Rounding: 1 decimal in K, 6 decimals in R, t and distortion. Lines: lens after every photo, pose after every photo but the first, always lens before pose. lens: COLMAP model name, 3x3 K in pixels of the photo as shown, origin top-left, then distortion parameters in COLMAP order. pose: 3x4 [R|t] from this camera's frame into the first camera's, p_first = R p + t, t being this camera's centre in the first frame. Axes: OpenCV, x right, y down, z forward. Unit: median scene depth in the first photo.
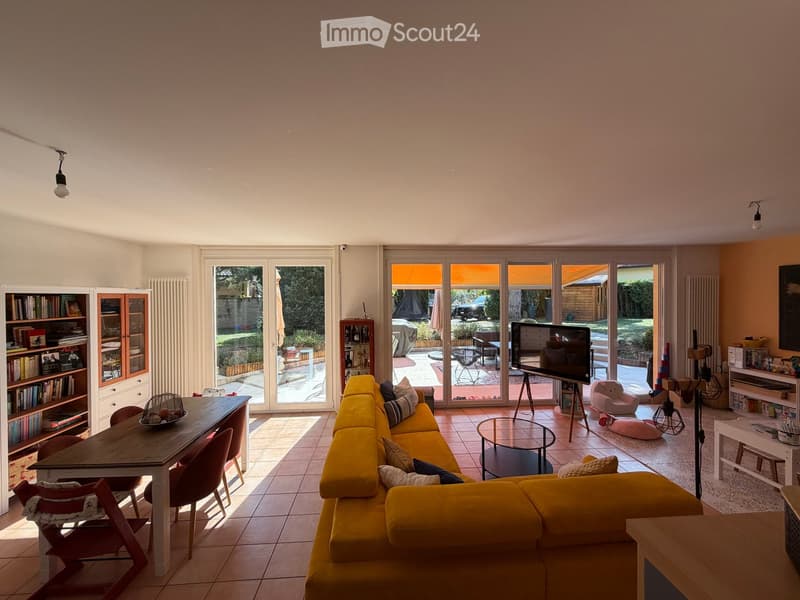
lens RADIAL K [[316.7, 0, 397.3], [0, 316.7, 300.5], [0, 0, 1]] dist [0.001022, -0.000235]
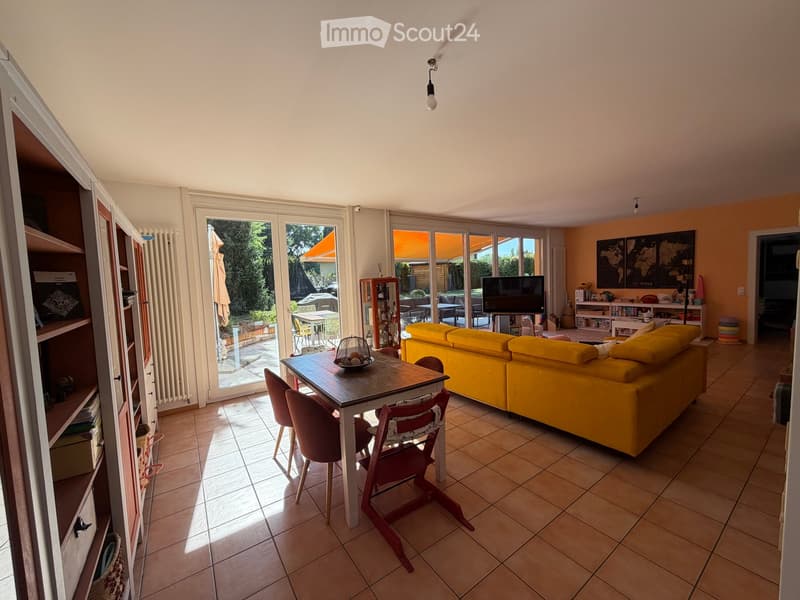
lens RADIAL K [[316.7, 0, 394.1], [0, 316.7, 296.9], [0, 0, 1]] dist [0.001022, -0.000235]
pose [[0.855367, -0.054004, 0.515200, -0.642053], [0.040387, 0.998476, 0.037609, 0.084868], [-0.516446, -0.011362, 0.856244, 0.072675]]
